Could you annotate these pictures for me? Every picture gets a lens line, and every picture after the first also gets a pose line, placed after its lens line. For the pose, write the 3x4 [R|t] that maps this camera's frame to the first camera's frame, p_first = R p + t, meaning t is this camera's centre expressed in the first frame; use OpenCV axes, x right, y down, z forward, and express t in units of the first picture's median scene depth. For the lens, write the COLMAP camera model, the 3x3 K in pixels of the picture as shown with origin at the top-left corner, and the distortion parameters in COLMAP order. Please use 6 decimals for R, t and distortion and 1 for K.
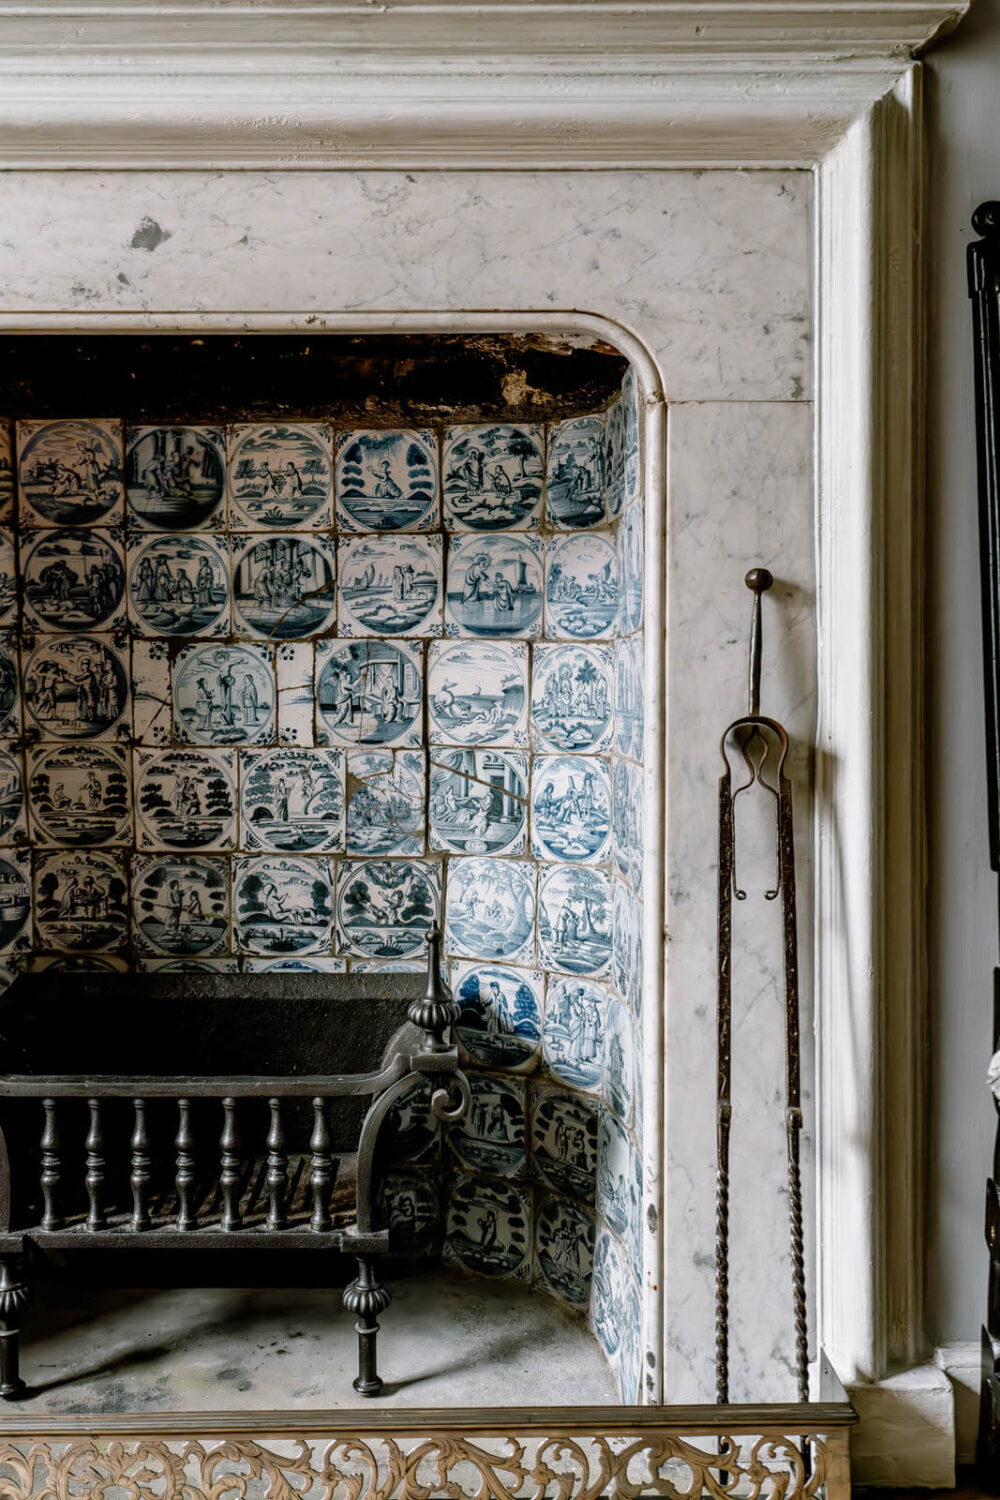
lens RADIAL K [[2216.2, 0, 500.0], [0, 2216.2, 750.0], [0, 0, 1]] dist [0.015561, 0.036077]
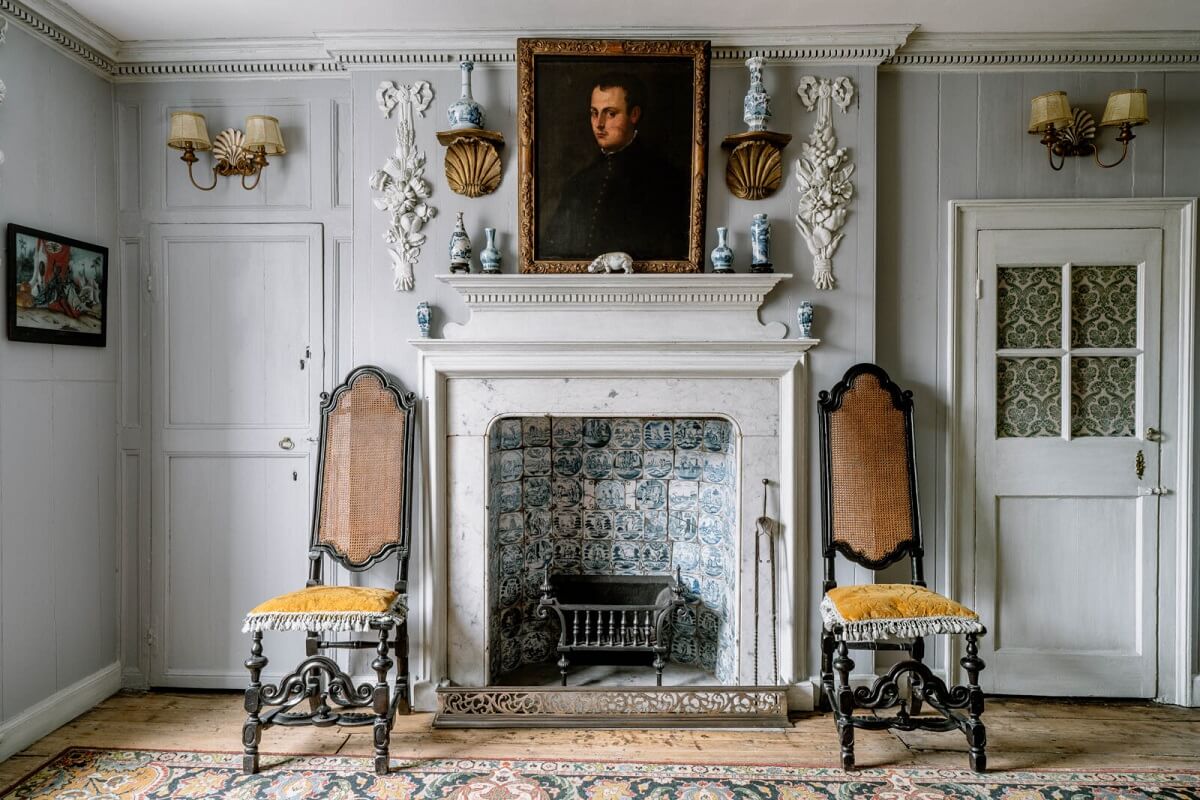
lens RADIAL K [[1169.9, 0, 600.0], [0, 1169.9, 400.0], [0, 0, 1]] dist [-0.001428, 0.015883]
pose [[0.999906, 0.007270, -0.011633, -0.121710], [-0.007544, 0.999690, -0.023736, -0.132493], [0.011457, 0.023822, 0.999651, -0.857988]]
